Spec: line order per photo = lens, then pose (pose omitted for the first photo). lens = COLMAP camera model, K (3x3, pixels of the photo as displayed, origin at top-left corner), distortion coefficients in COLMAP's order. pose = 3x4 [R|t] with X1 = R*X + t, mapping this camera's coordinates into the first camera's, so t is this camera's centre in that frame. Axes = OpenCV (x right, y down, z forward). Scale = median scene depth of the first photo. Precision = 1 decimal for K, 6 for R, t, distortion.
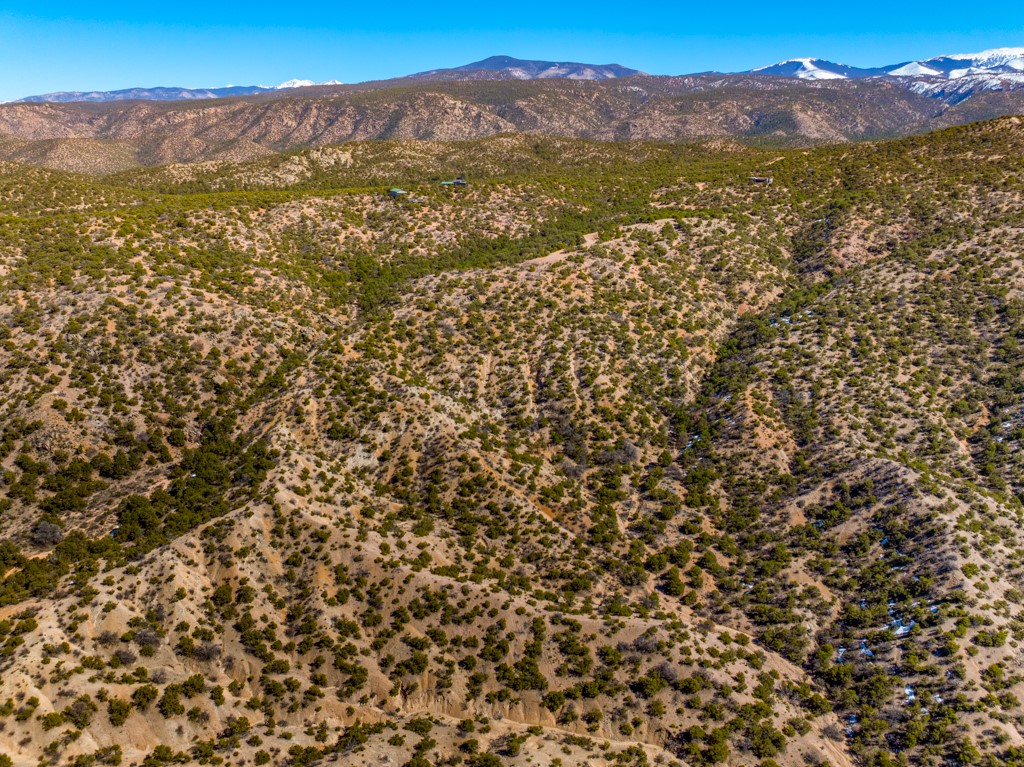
lens RADIAL K [[722.9, 0, 517.1], [0, 722.9, 379.1], [0, 0, 1]] dist [-0.028687, -0.002985]
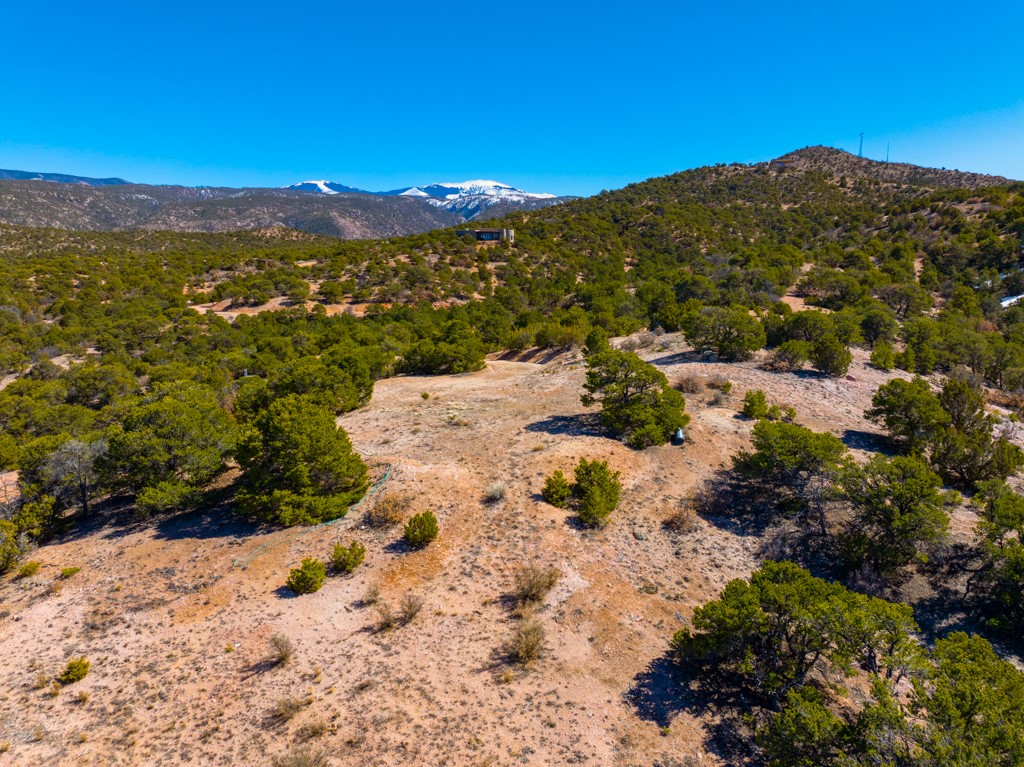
lens RADIAL K [[722.9, 0, 517.1], [0, 722.9, 379.1], [0, 0, 1]] dist [-0.028687, -0.002985]
pose [[0.813744, -0.102767, 0.572066, 0.020985], [0.191086, 0.976835, -0.096333, -0.027674], [-0.548914, 0.187704, 0.814531, 0.118828]]
